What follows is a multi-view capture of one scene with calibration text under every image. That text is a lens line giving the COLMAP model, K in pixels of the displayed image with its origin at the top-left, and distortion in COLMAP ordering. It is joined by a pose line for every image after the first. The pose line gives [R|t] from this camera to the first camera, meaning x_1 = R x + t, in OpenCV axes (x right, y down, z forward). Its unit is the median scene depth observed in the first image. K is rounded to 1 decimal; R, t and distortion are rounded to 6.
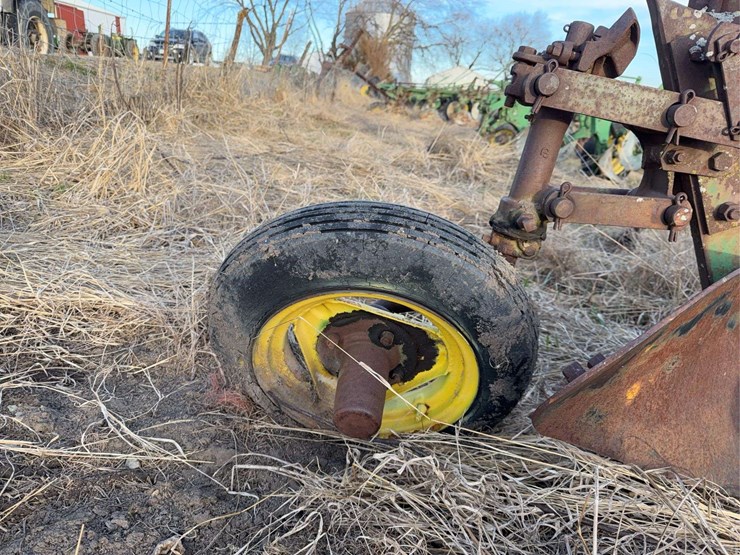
lens RADIAL K [[515.8, 0, 369.2], [0, 515.8, 279.4], [0, 0, 1]] dist [0.050905, -0.069271]
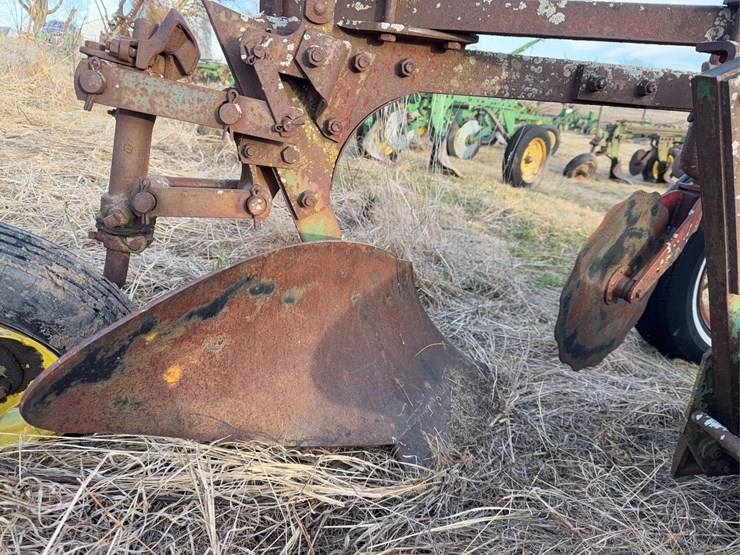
lens RADIAL K [[515.8, 0, 369.2], [0, 515.8, 279.4], [0, 0, 1]] dist [0.050905, -0.069271]
pose [[0.941909, -0.099351, 0.320838, 0.430335], [0.087190, 0.994829, 0.052091, -0.001869], [-0.324354, -0.021091, 0.945701, -0.114138]]
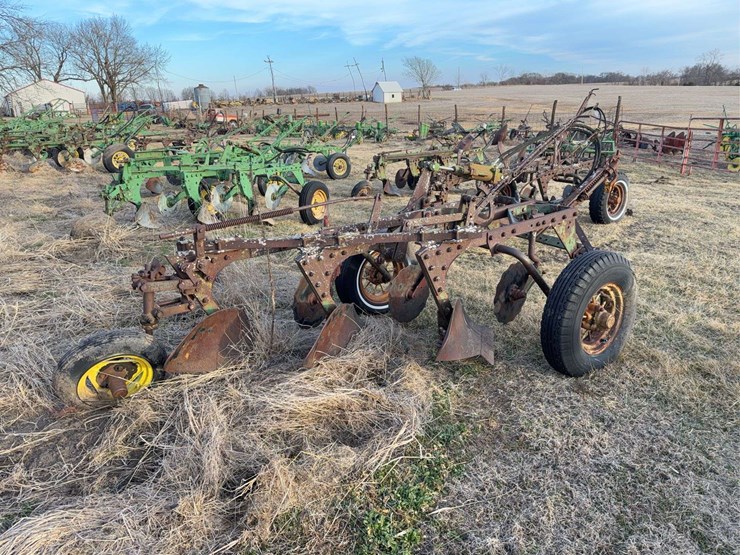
lens RADIAL K [[515.8, 0, 369.2], [0, 515.8, 279.4], [0, 0, 1]] dist [0.050905, -0.069271]
pose [[0.769196, -0.294547, 0.567080, -0.458313], [0.293813, 0.951083, 0.095469, -0.274311], [-0.567461, 0.093181, 0.818111, -2.665141]]
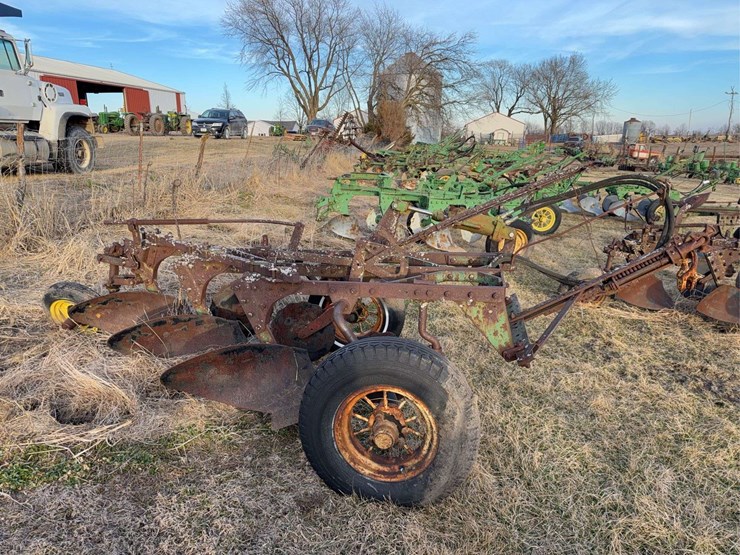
lens RADIAL K [[512.6, 0, 362.1], [0, 512.6, 277.8], [0, 0, 1]] dist [0.055818, -0.051252]
pose [[0.992463, -0.026204, -0.119707, 3.096046], [0.016094, 0.996280, -0.084655, 0.252911], [0.121480, 0.082091, 0.989194, -3.283641]]
